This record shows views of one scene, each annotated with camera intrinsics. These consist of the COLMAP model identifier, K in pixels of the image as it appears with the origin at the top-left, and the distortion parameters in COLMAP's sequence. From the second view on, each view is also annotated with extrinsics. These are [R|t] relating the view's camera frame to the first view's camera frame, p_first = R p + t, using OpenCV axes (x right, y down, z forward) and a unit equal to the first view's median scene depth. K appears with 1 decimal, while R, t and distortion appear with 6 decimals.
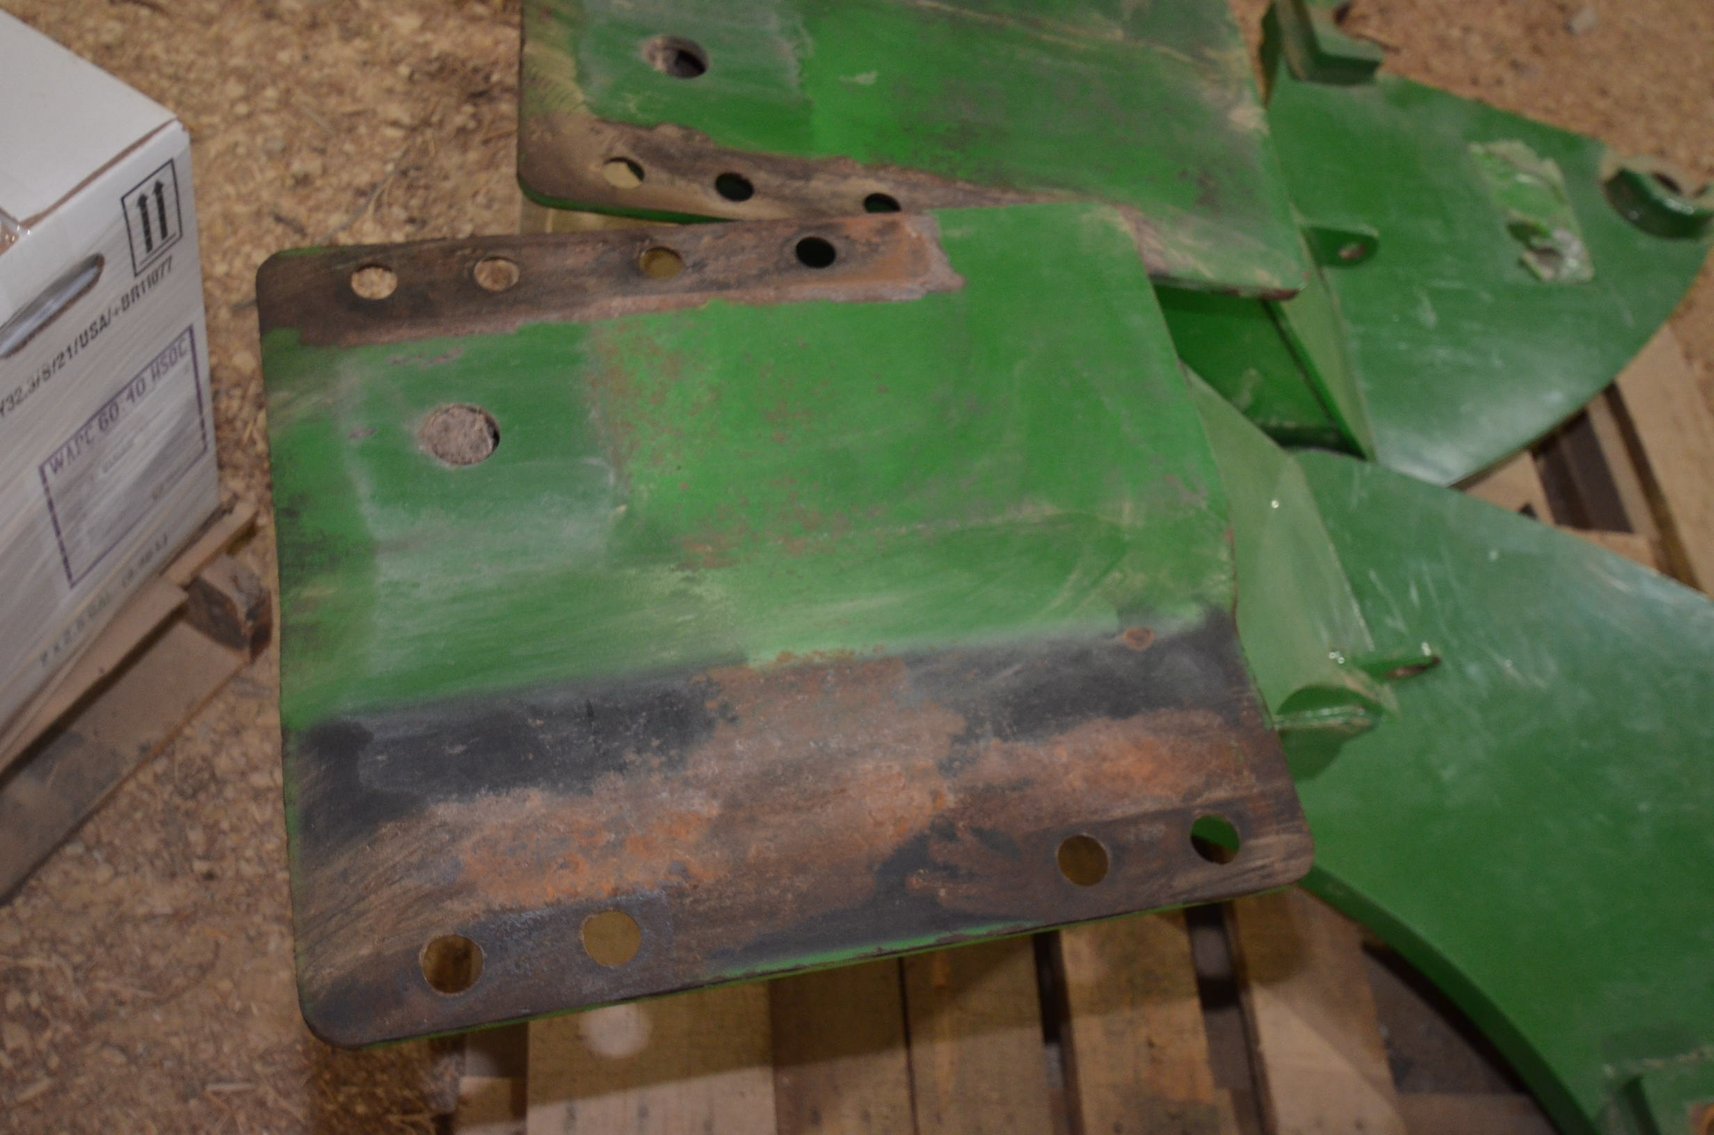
lens RADIAL K [[1681.2, 0, 860.4], [0, 1681.2, 599.3], [0, 0, 1]] dist [0.024457, 0.009854]
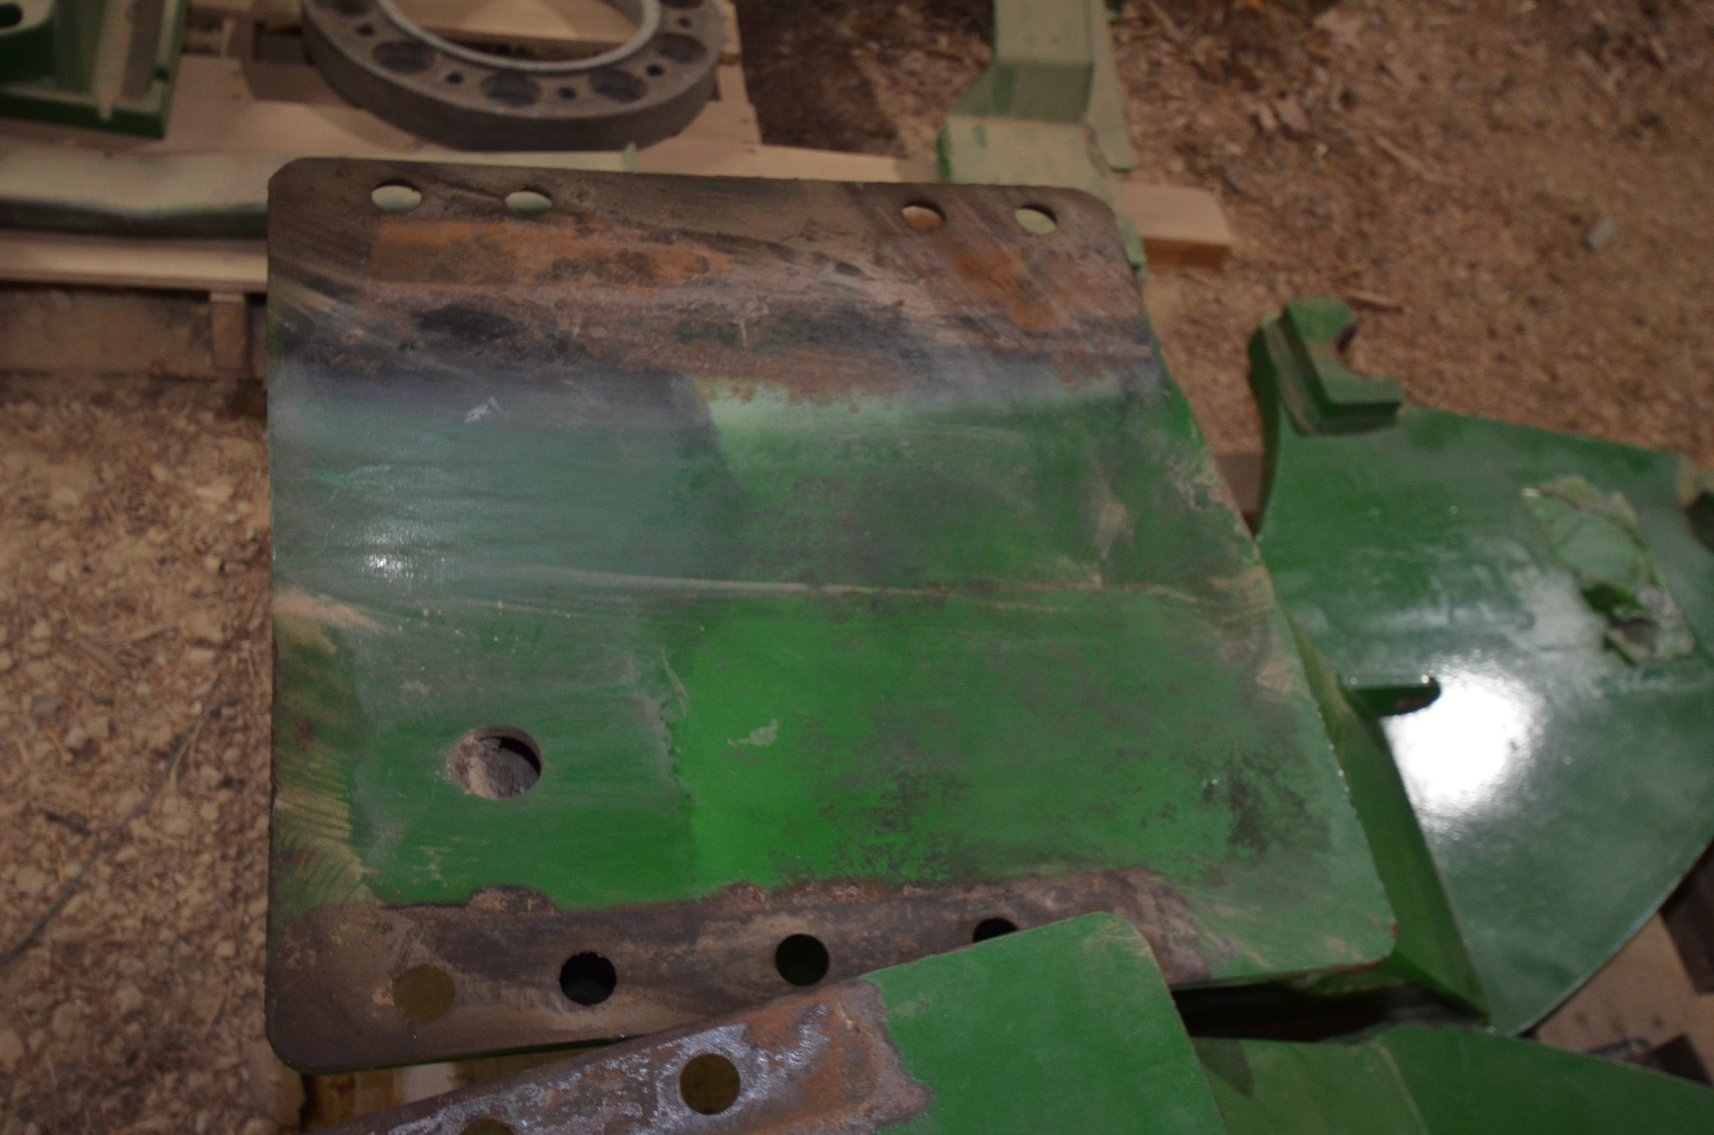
lens RADIAL K [[1681.2, 0, 860.4], [0, 1681.2, 599.3], [0, 0, 1]] dist [0.024457, 0.009854]
pose [[0.994468, -0.104974, 0.003817, 0.045969], [0.105038, 0.994130, -0.025932, -0.328117], [-0.001073, 0.026190, 0.999656, 0.258677]]
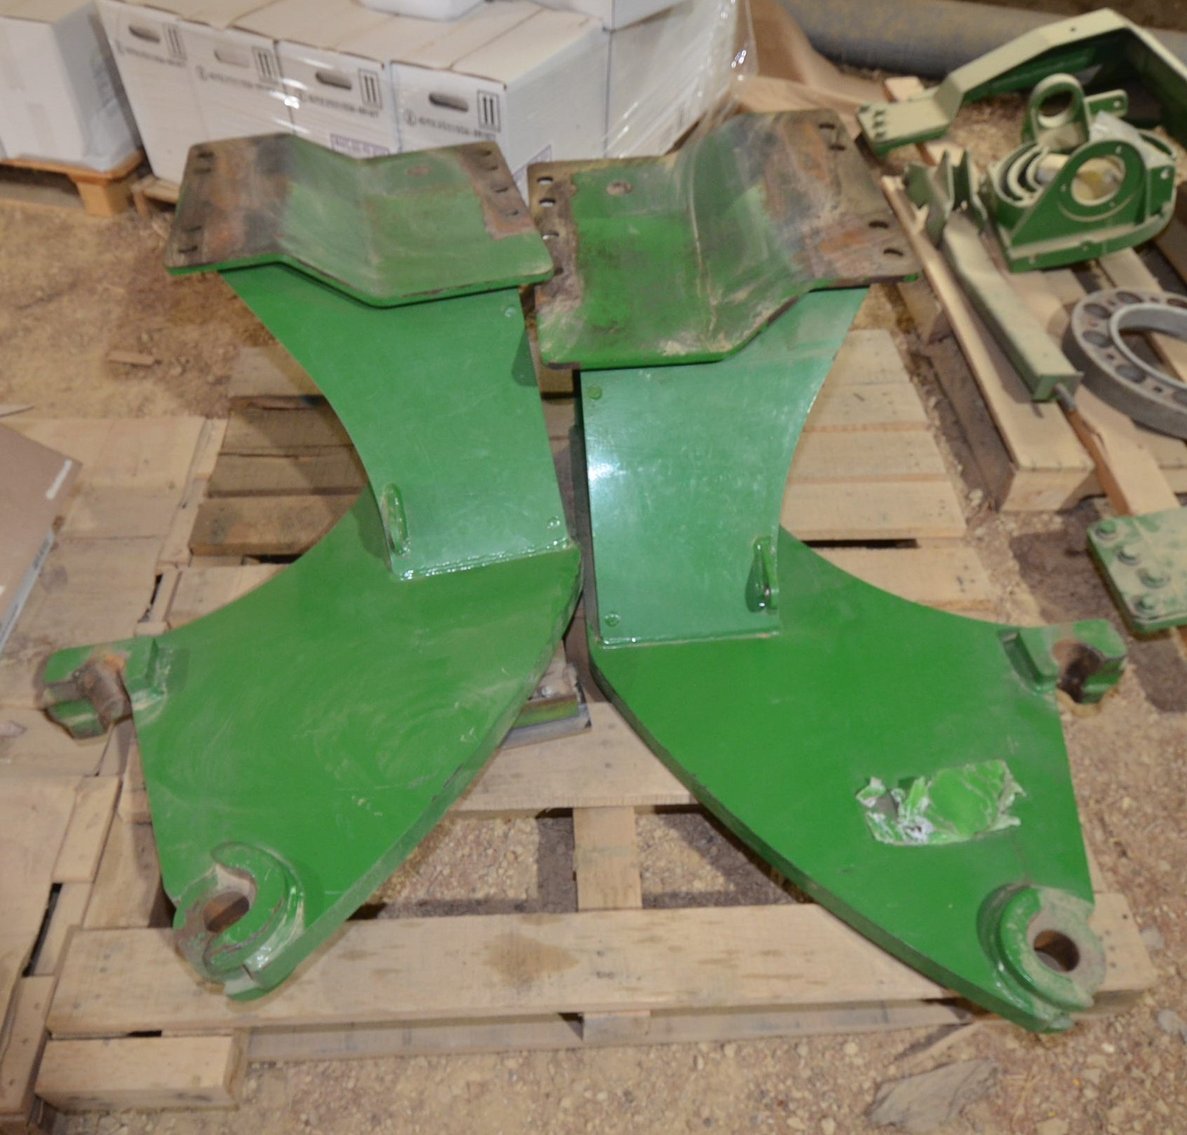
lens RADIAL K [[1009.6, 0, 595.7], [0, 1009.6, 594.7], [0, 0, 1]] dist [0.002660, 0.000881]
pose [[-0.004300, 0.549762, -0.835310, 1.241415], [-0.840165, 0.451022, 0.301167, -0.423146], [0.542313, 0.703094, 0.459952, 0.681452]]
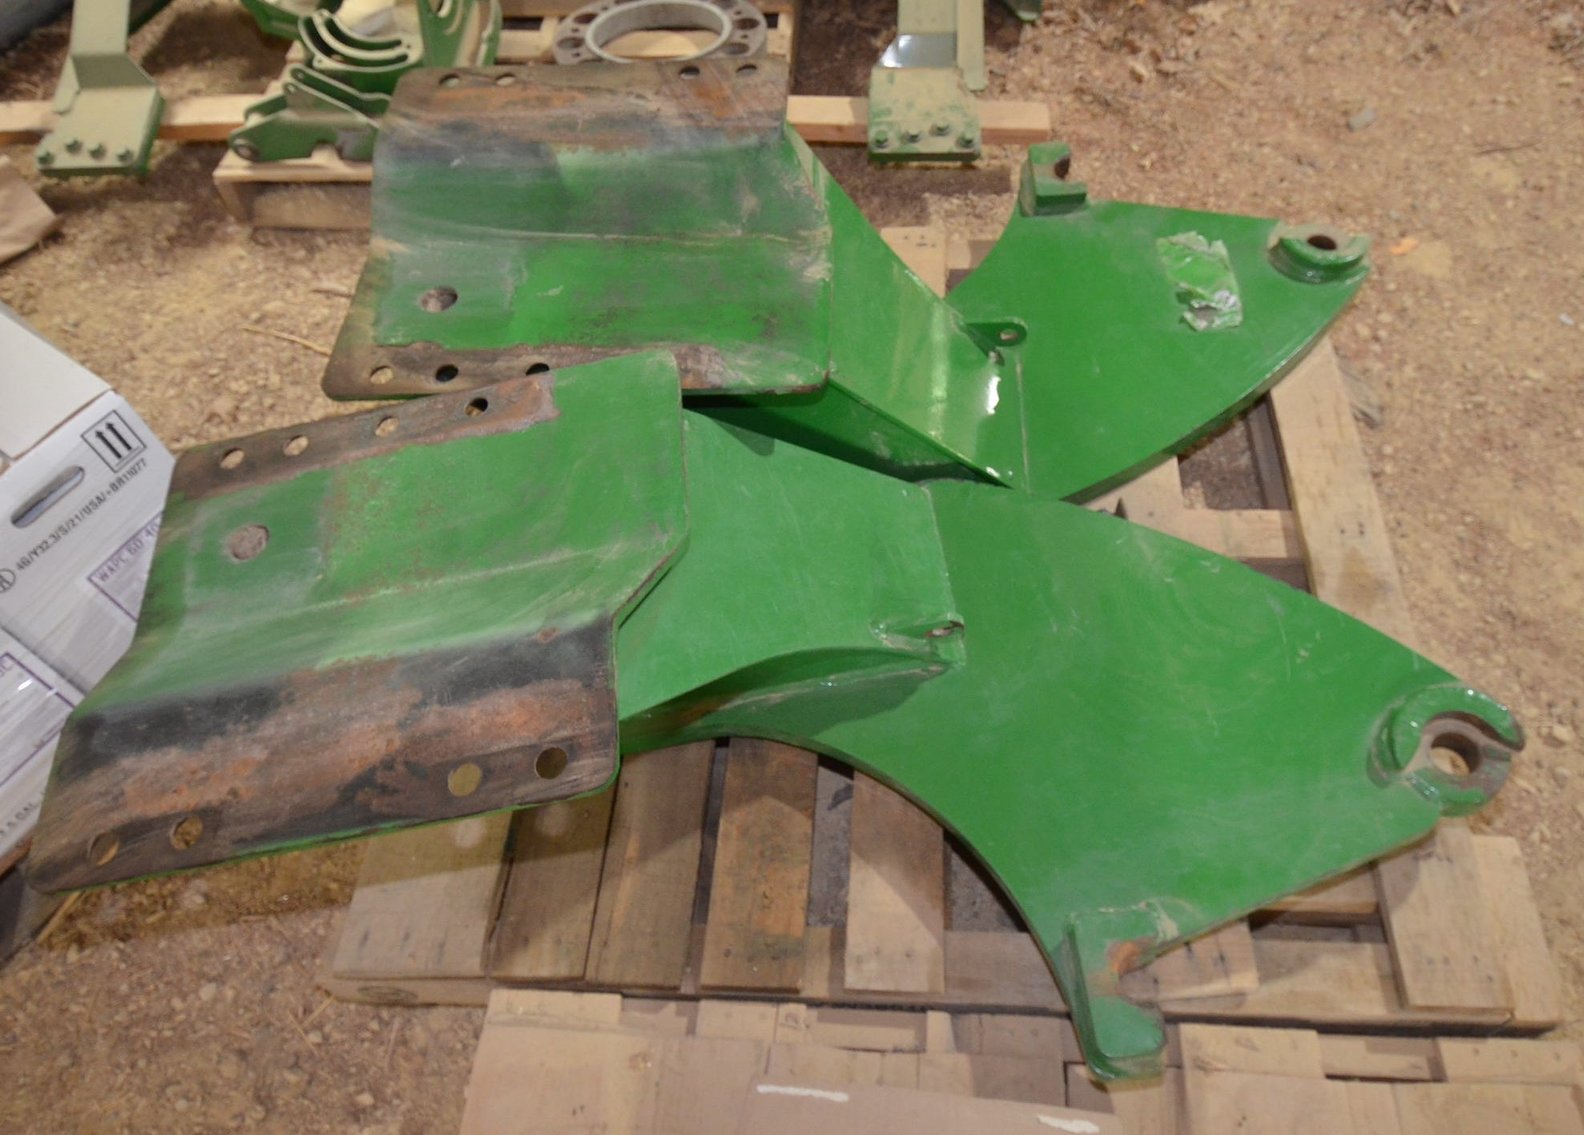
lens RADIAL K [[1153.6, 0, 853.9], [0, 1153.6, 515.2], [0, 0, 1]] dist [0.006979, -0.001402]
pose [[0.945985, -0.096852, -0.309407, 0.573368], [0.078447, 0.994357, -0.071412, 0.008055], [0.314578, 0.043283, 0.948244, 0.039535]]
